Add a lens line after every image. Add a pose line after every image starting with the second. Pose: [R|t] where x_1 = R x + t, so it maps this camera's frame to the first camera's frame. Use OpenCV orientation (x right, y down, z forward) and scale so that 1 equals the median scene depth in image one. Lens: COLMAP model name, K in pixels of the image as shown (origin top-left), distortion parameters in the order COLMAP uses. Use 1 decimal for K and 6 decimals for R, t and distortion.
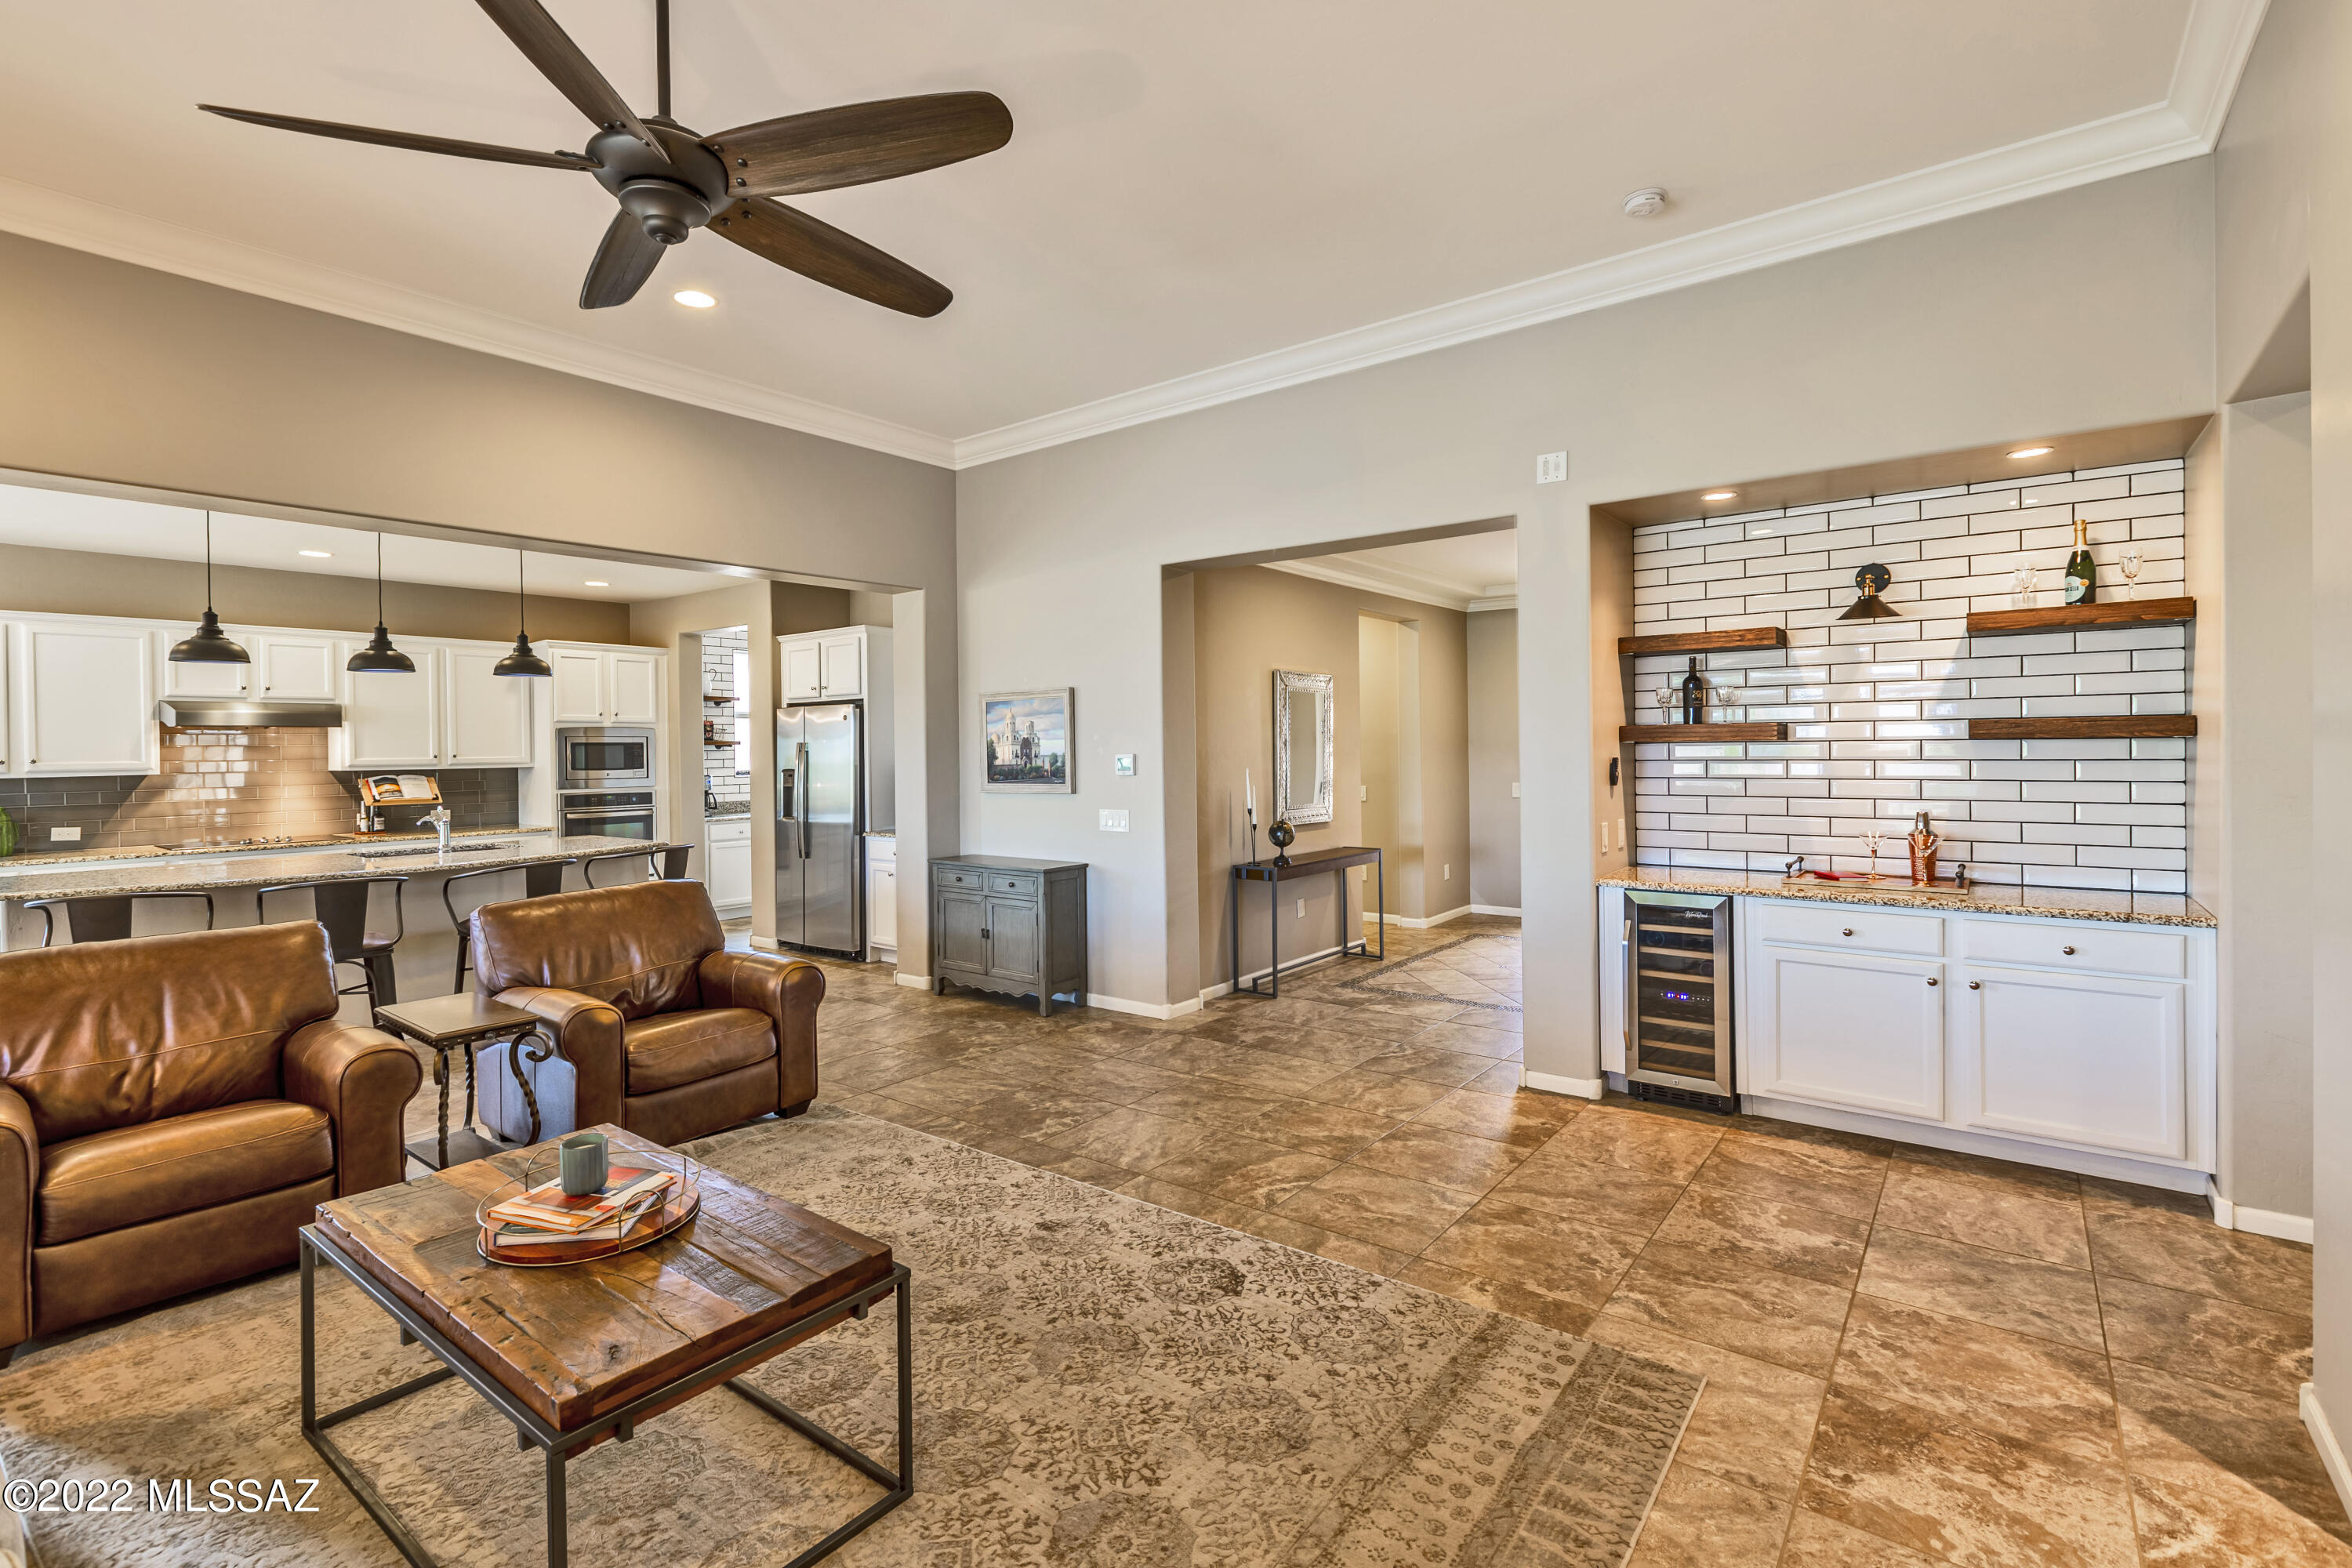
lens RADIAL K [[1069.0, 0, 1184.0], [0, 1069.0, 746.1], [0, 0, 1]] dist [0.003896, -0.001077]
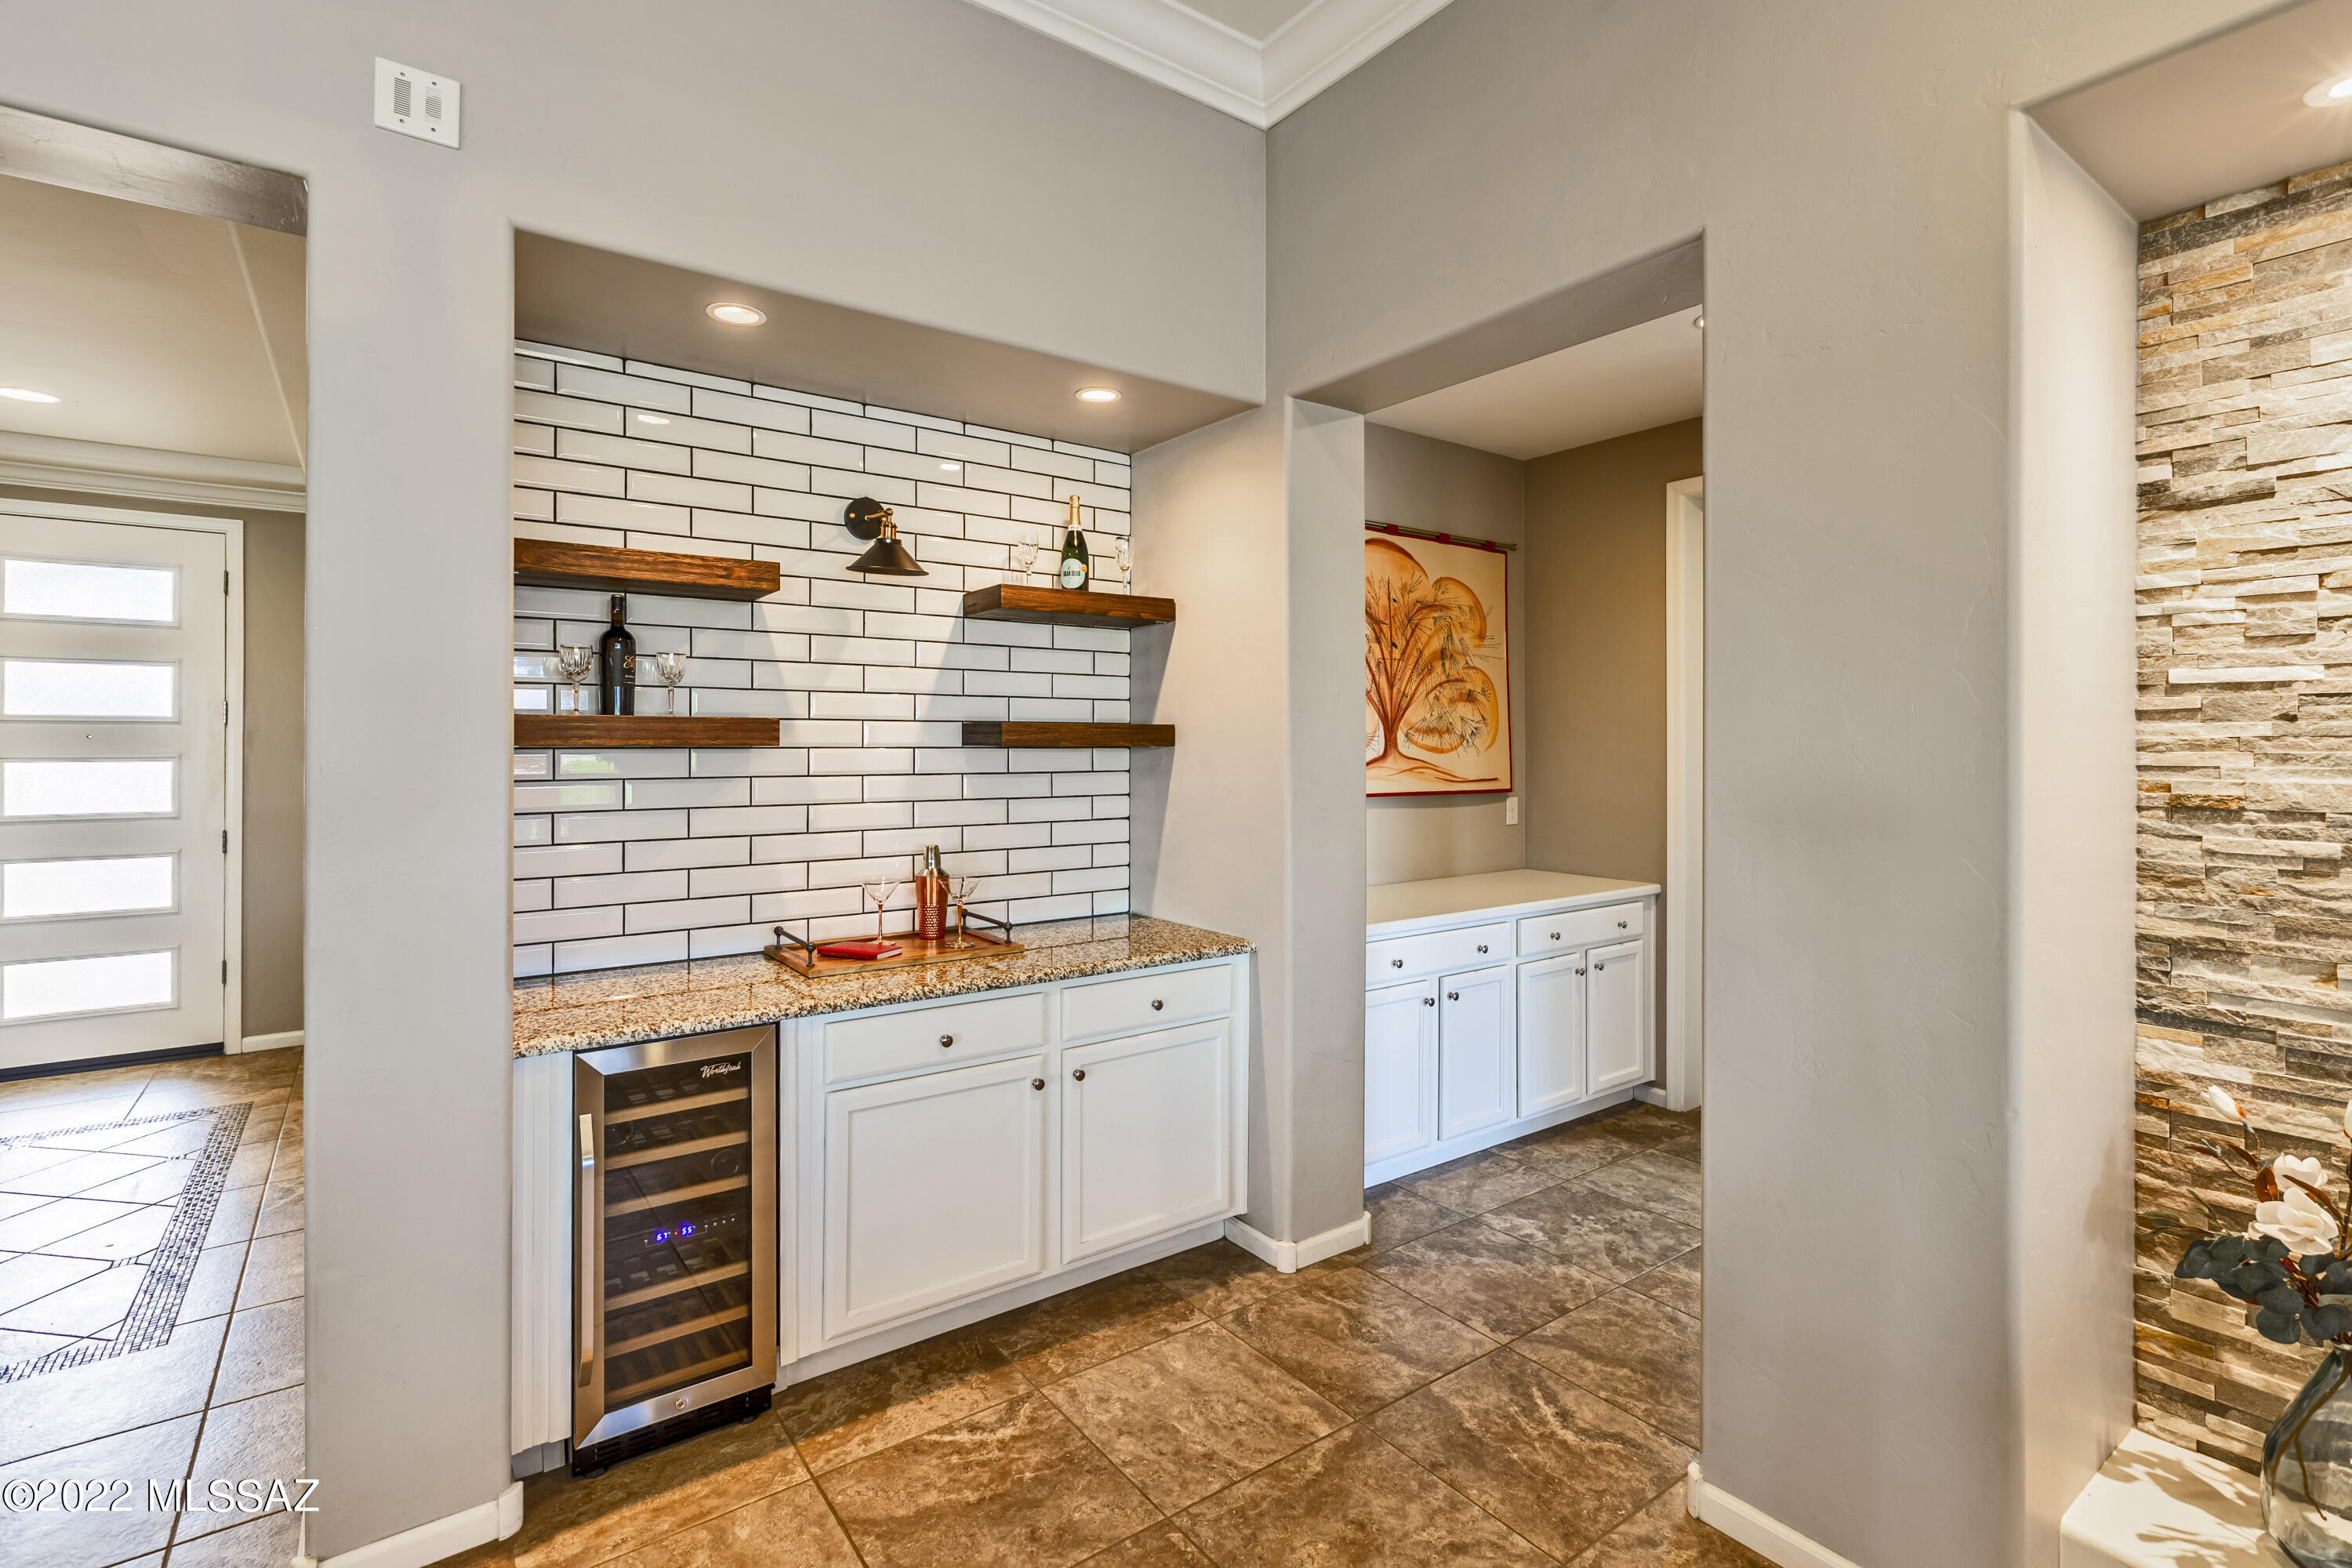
lens RADIAL K [[1069.0, 0, 1147.0], [0, 1069.0, 741.6], [0, 0, 1]] dist [0.003896, -0.001077]
pose [[0.298860, 0.015137, 0.954177, 0.026525], [-0.003646, 0.999885, -0.014721, 0.000470], [-0.954290, 0.000920, 0.298881, 0.610691]]
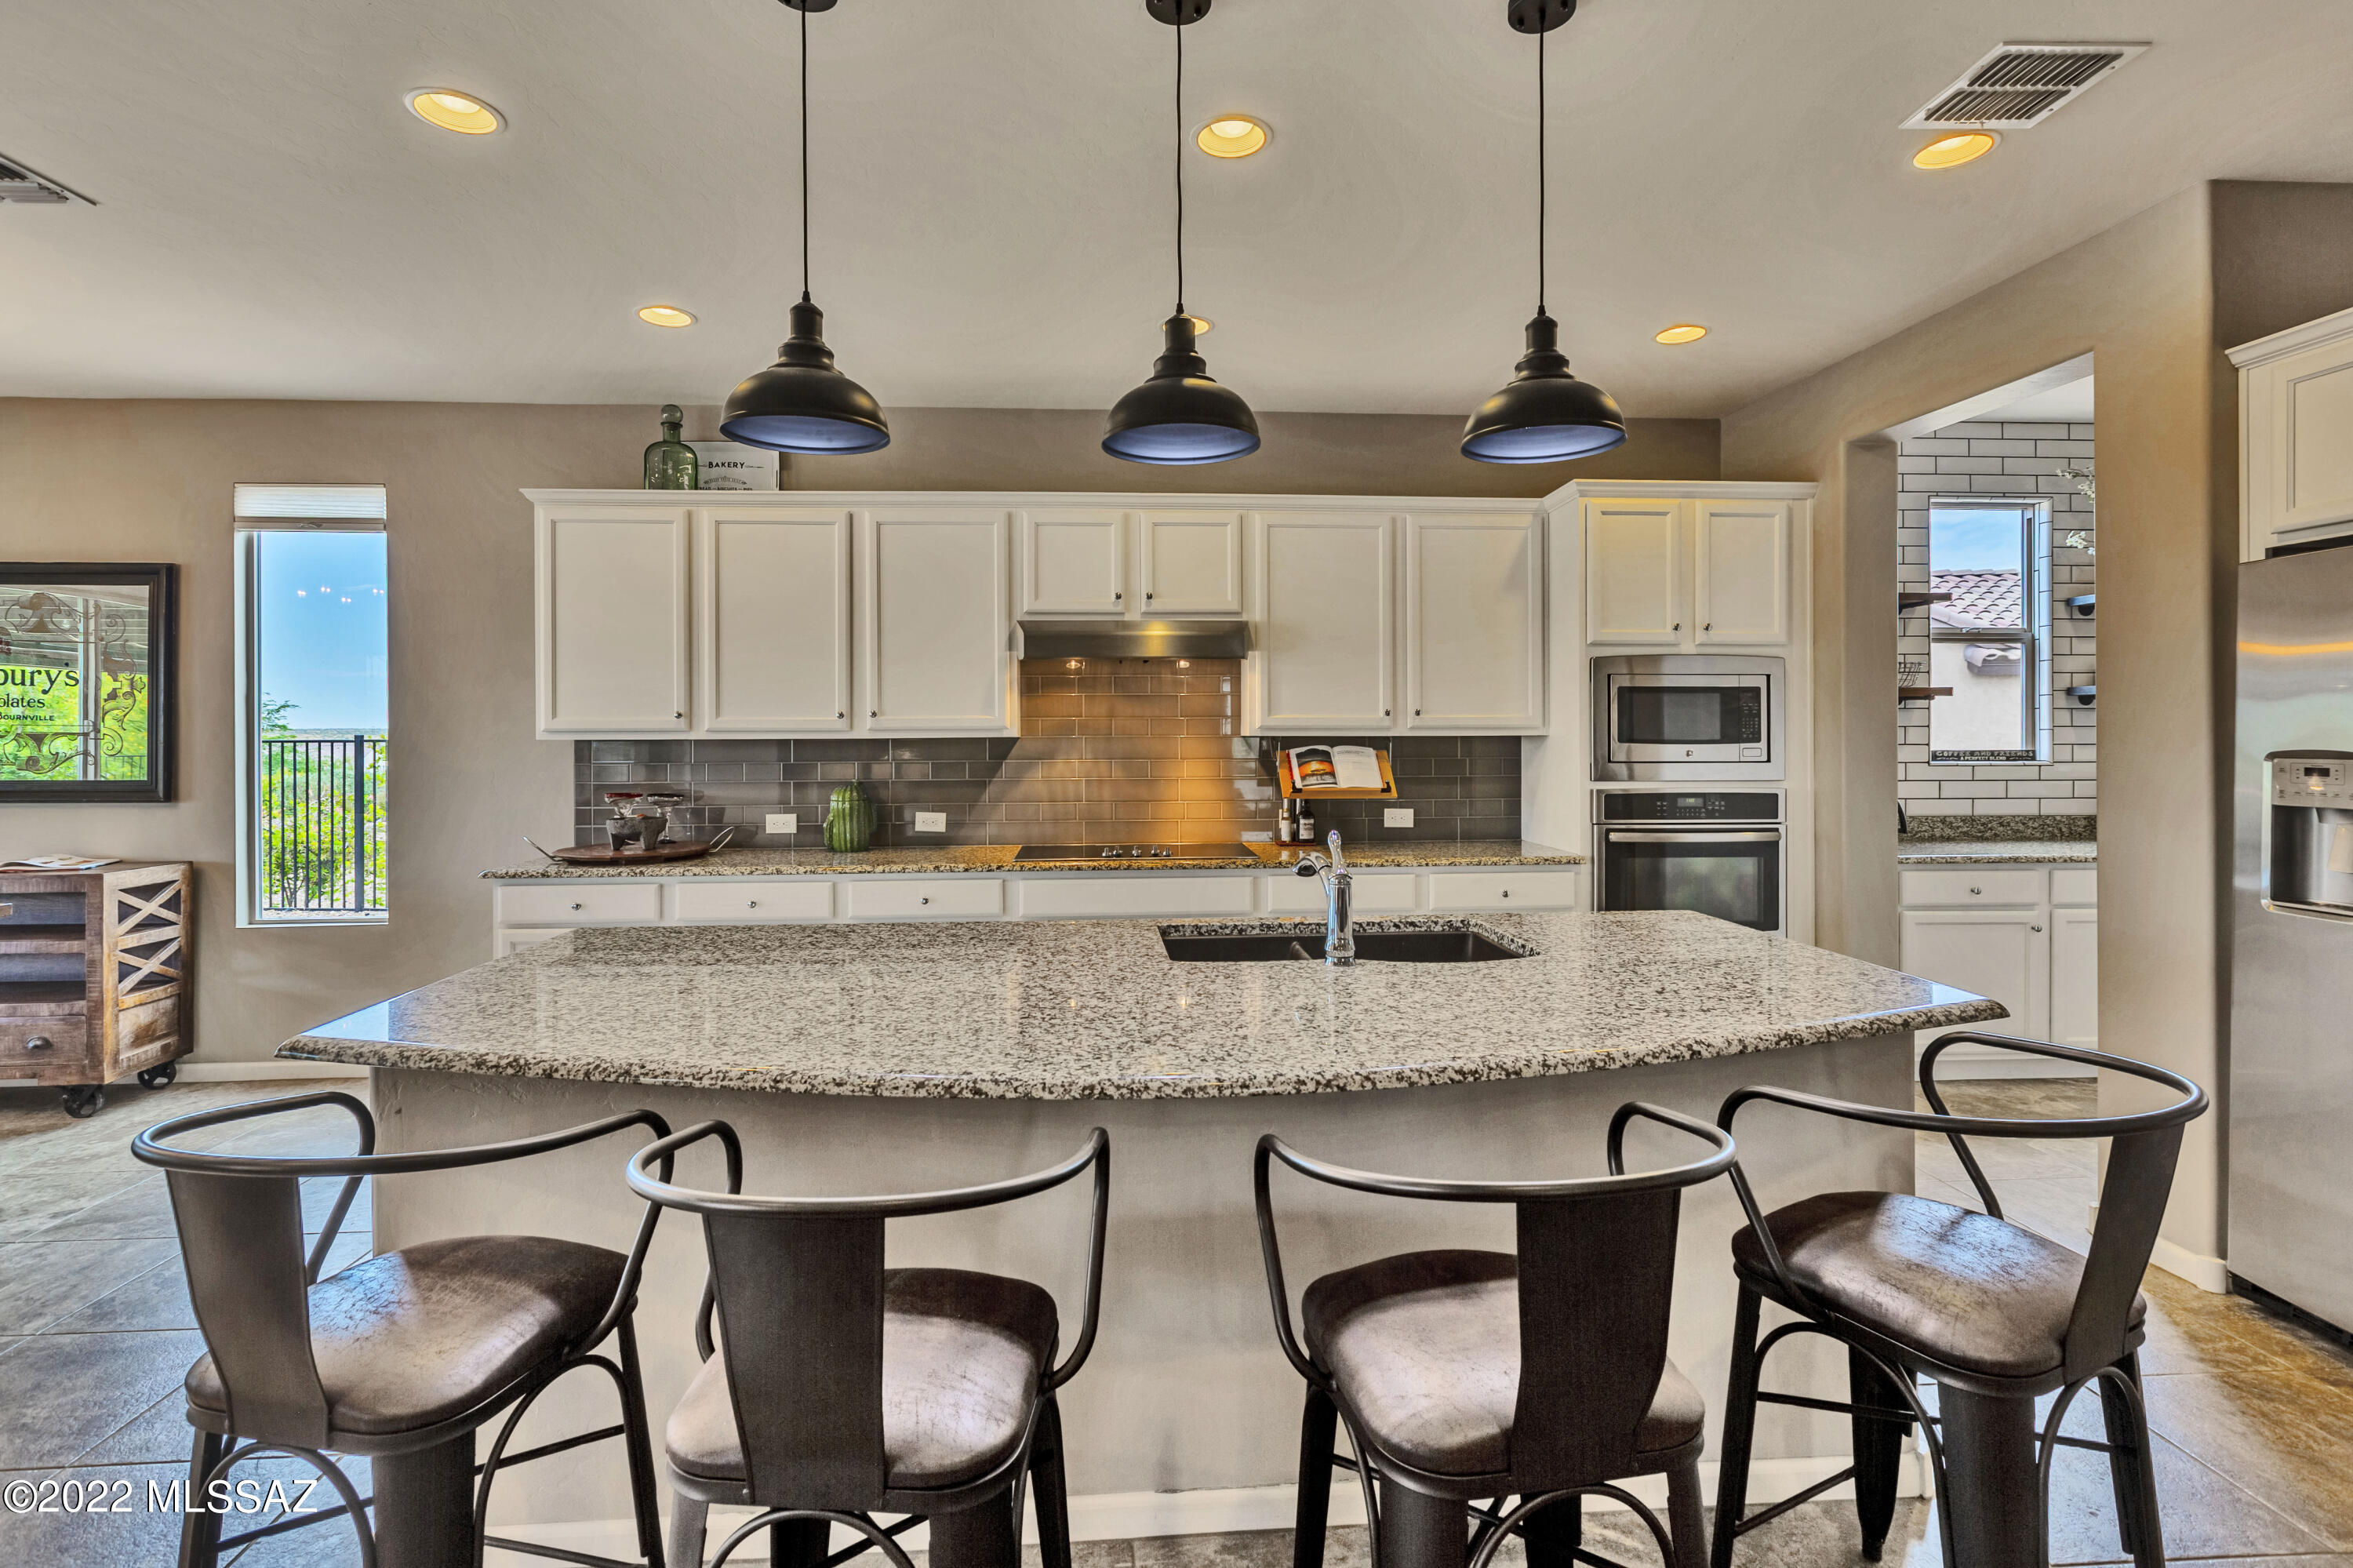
lens RADIAL K [[1069.4, 0, 1175.1], [0, 1069.4, 758.5], [0, 0, 1]] dist [0.003896, -0.001077]
pose [[0.660028, 0.020870, -0.750951, -0.638548], [-0.005919, 0.999727, 0.022582, 0.037760], [0.751218, -0.010460, 0.659971, 0.988846]]
